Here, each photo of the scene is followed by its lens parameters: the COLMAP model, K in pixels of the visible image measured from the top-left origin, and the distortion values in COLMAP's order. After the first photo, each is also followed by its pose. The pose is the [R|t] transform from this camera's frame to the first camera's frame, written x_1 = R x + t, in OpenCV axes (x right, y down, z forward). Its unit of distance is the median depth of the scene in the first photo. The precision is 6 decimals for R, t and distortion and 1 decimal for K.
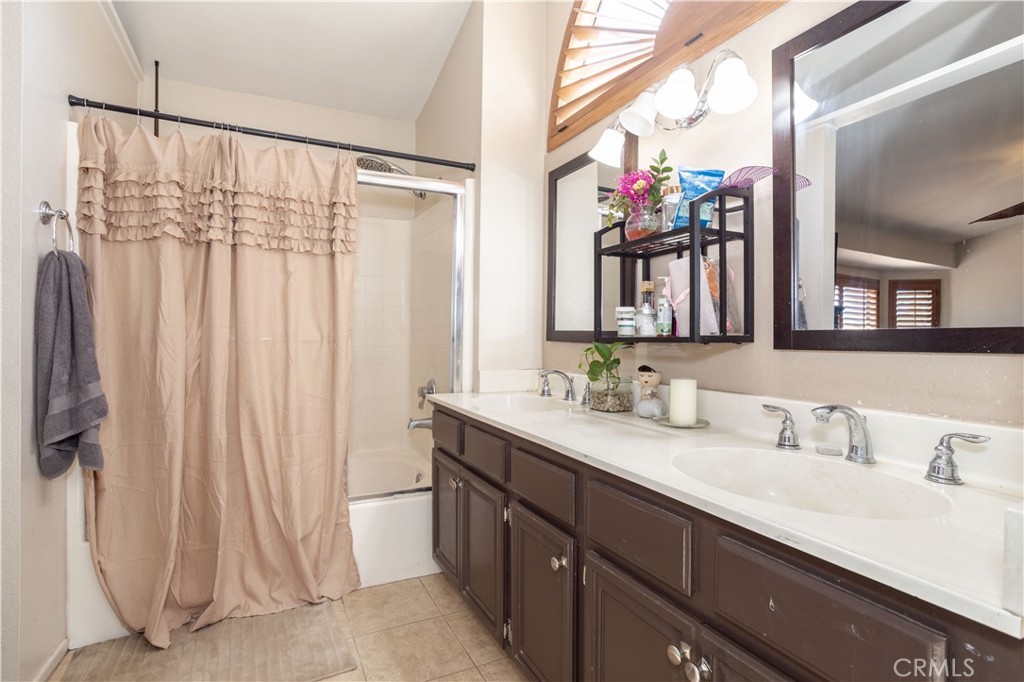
lens RADIAL K [[498.0, 0, 511.0], [0, 498.0, 337.1], [0, 0, 1]] dist [-0.004086, -0.000332]
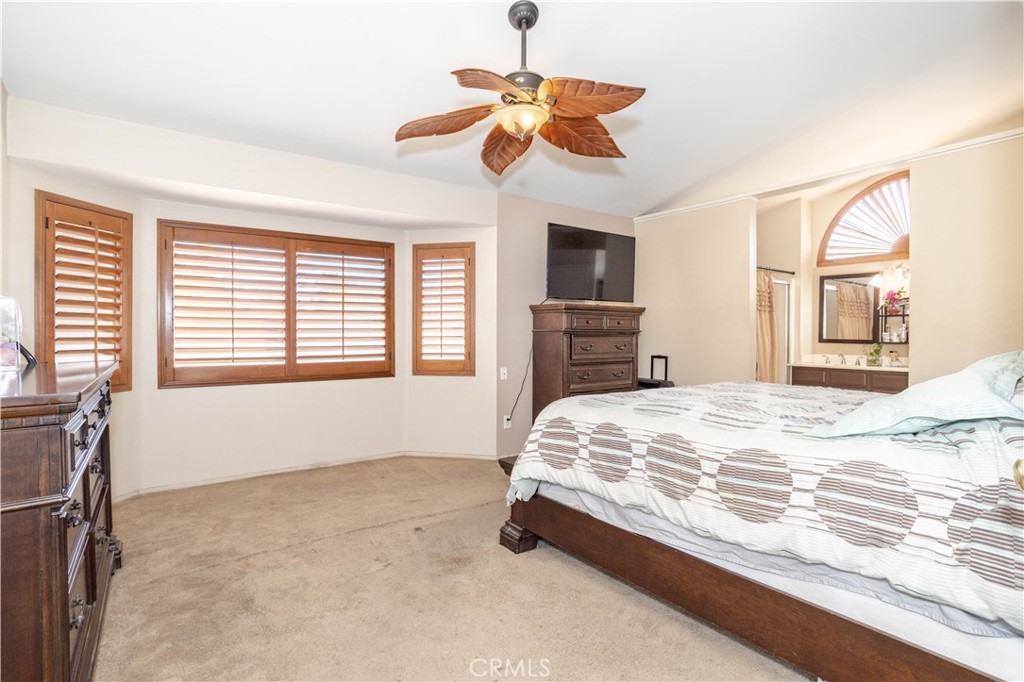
lens RADIAL K [[498.0, 0, 513.2], [0, 498.0, 341.0], [0, 0, 1]] dist [-0.004086, -0.000332]
pose [[0.984283, 0.001045, 0.176597, -1.917892], [-0.002914, 0.999942, 0.010324, -0.023268], [-0.176576, -0.010676, 0.984229, -1.221509]]
